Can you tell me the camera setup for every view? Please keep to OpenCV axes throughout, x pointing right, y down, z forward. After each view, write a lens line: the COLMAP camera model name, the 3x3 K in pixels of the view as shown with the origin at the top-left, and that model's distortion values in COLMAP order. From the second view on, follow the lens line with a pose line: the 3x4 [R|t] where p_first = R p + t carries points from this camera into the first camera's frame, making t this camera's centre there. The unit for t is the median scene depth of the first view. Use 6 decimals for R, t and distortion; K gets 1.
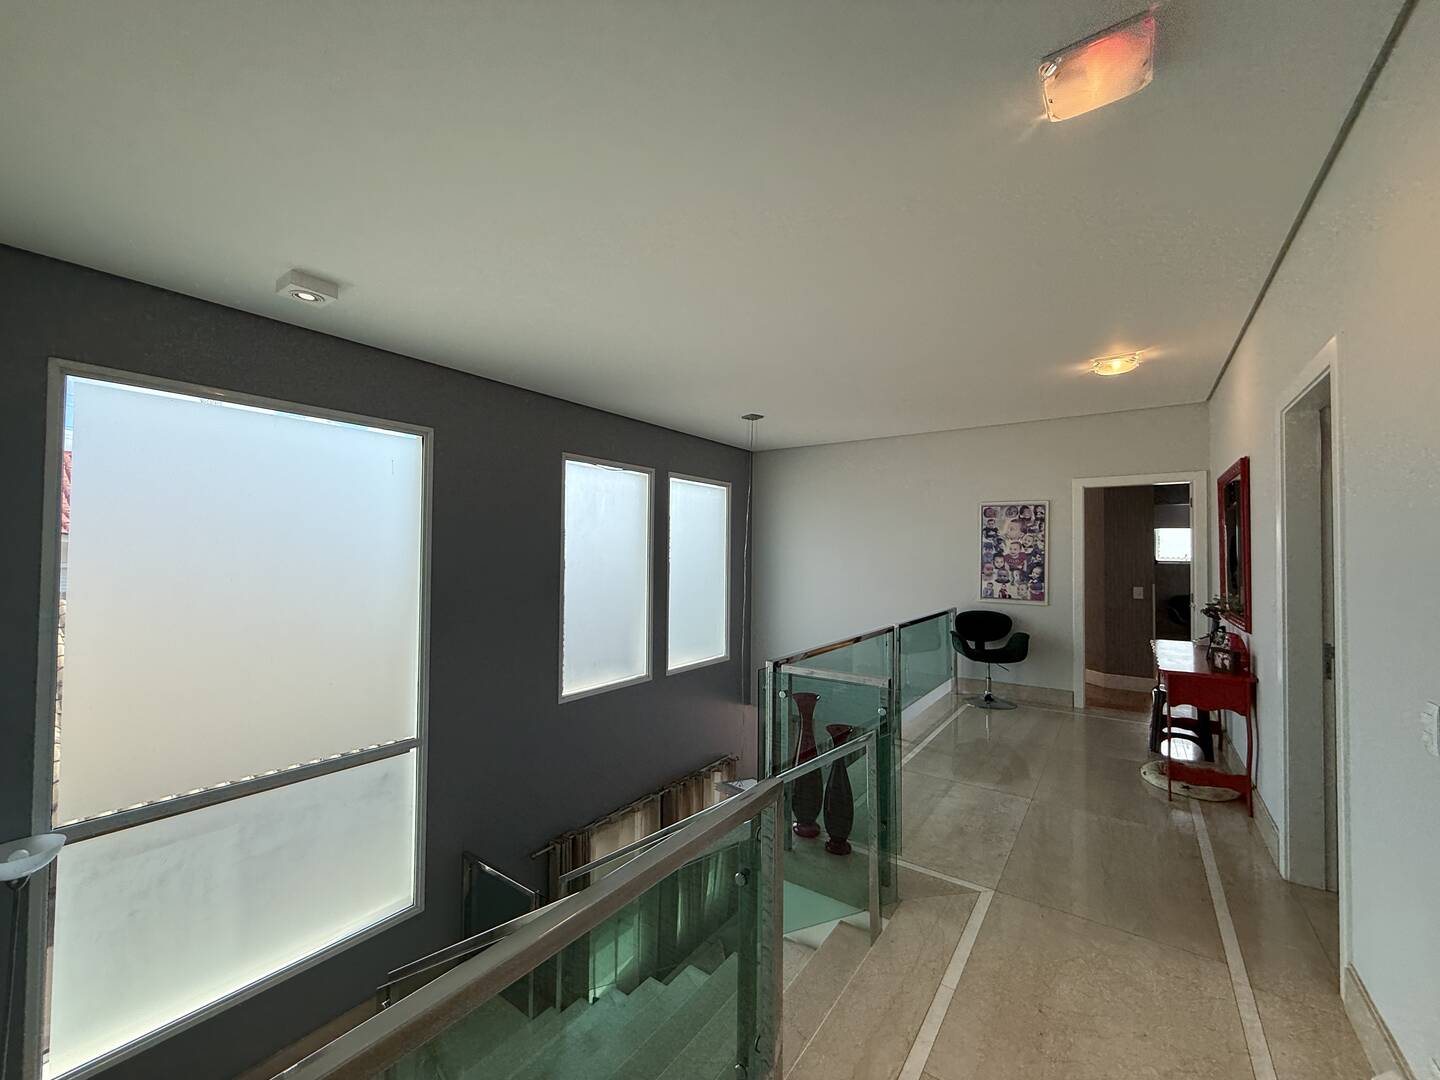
lens RADIAL K [[575.9, 0, 721.5], [0, 575.9, 542.5], [0, 0, 1]] dist [-0.000290, 0.000040]
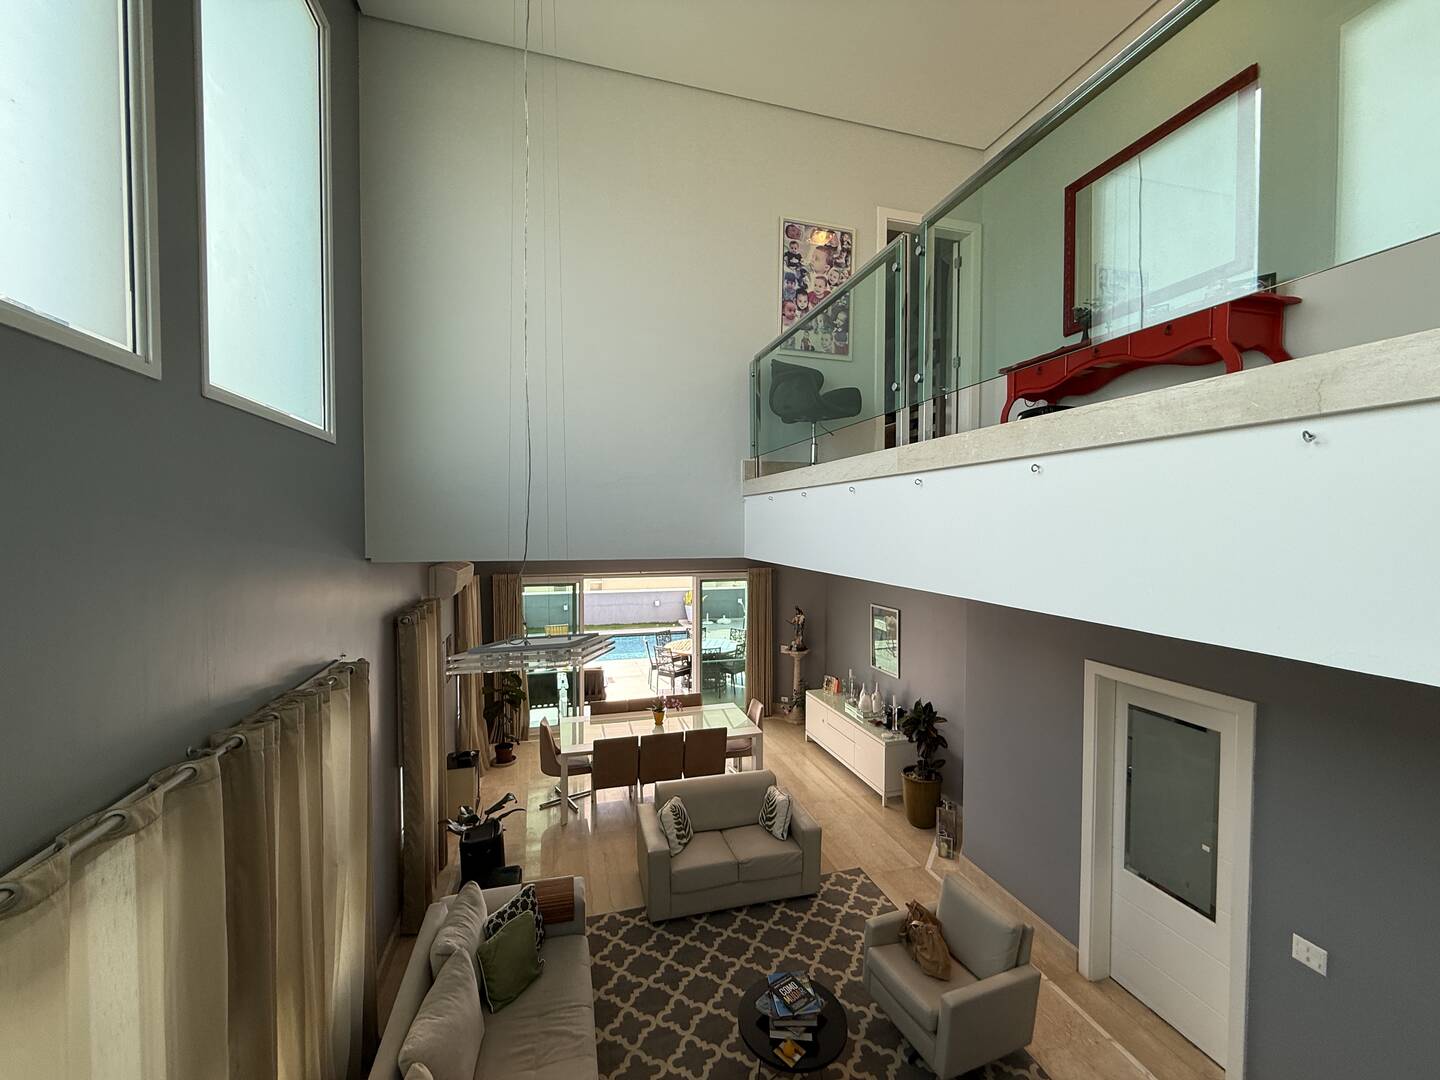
lens RADIAL K [[575.9, 0, 714.8], [0, 575.9, 538.5], [0, 0, 1]] dist [-0.000290, 0.000040]
pose [[0.629272, -0.033690, 0.776455, -0.184177], [-0.009876, 0.998633, 0.051334, 0.307369], [-0.777122, -0.039972, 0.628079, 0.609082]]
